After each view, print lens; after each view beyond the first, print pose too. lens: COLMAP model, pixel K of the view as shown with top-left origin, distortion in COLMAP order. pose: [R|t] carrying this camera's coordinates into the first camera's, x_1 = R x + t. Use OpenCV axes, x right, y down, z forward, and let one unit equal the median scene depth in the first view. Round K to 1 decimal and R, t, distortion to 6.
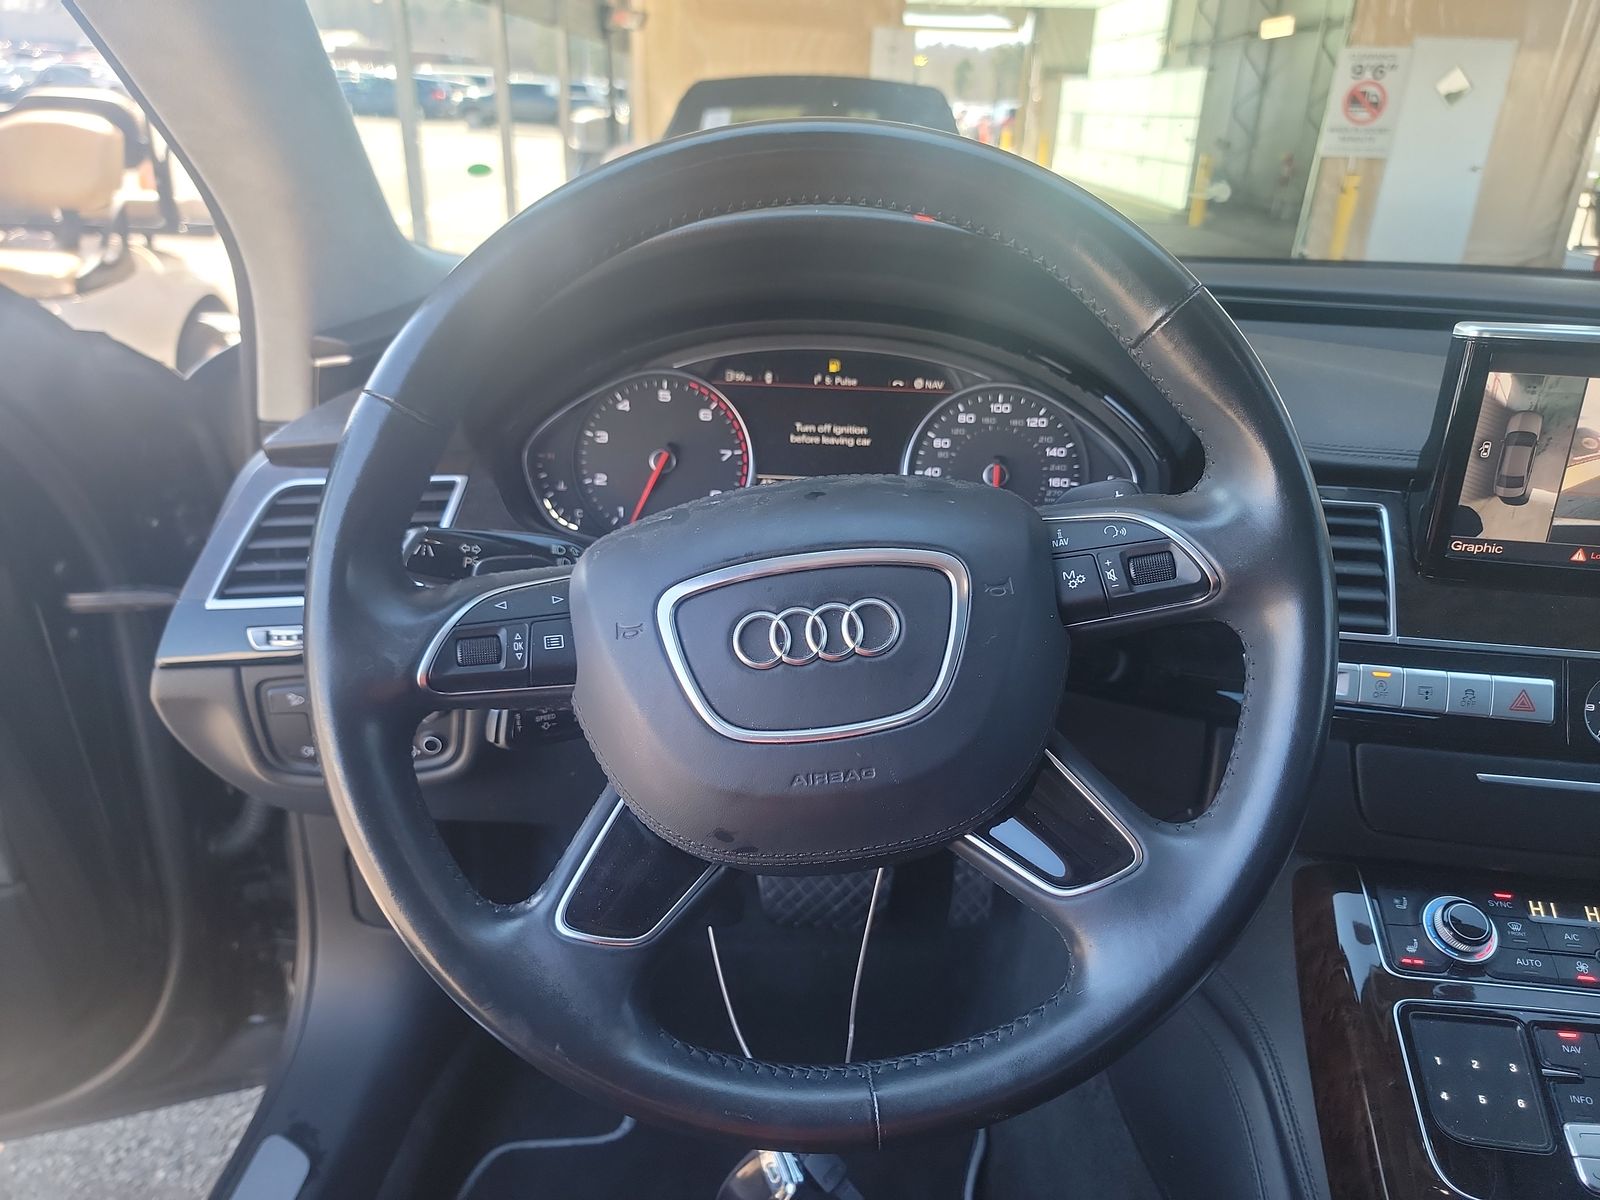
lens RADIAL K [[1174.7, 0, 789.6], [0, 1174.7, 600.2], [0, 0, 1]] dist [0.003411, 0.004612]
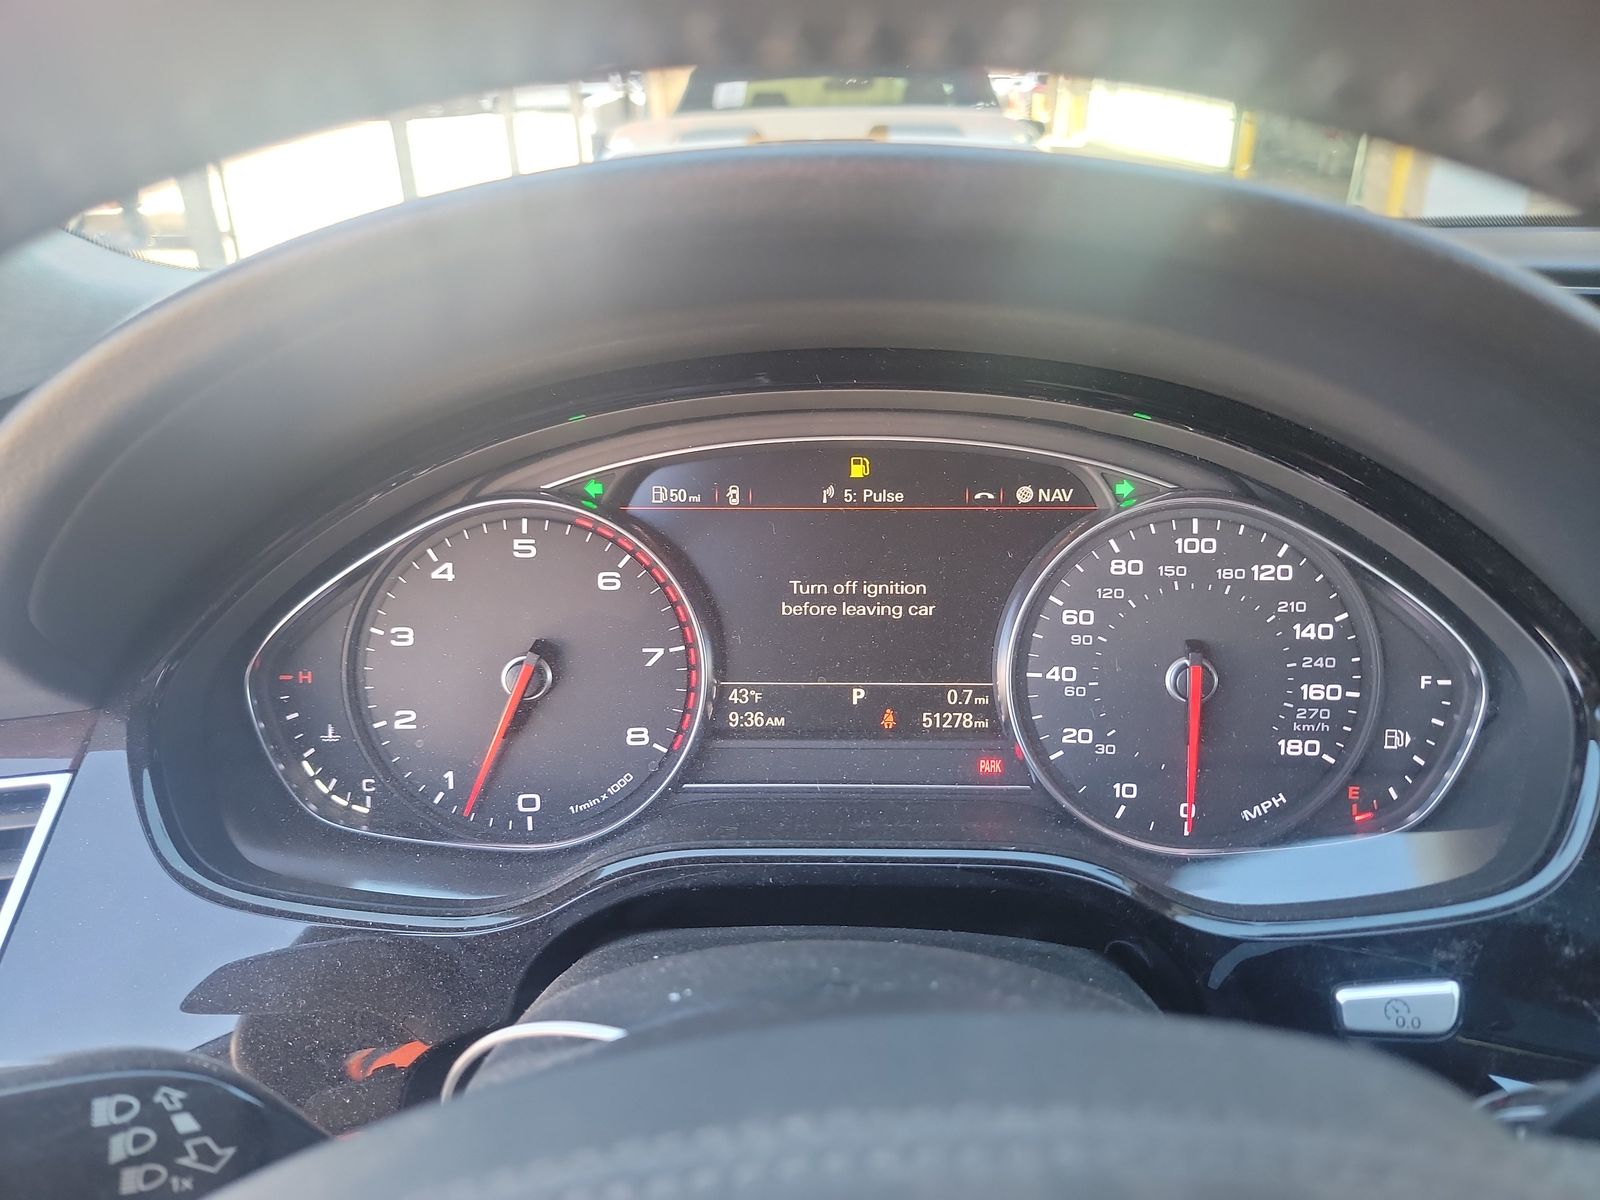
lens RADIAL K [[1174.7, 0, 801.3], [0, 1174.7, 598.8], [0, 0, 1]] dist [0.003411, 0.004612]
pose [[0.998814, -0.038498, -0.029816, 0.026625], [0.038917, 0.999150, 0.013622, -0.154796], [0.029266, -0.014766, 0.999463, 0.498930]]
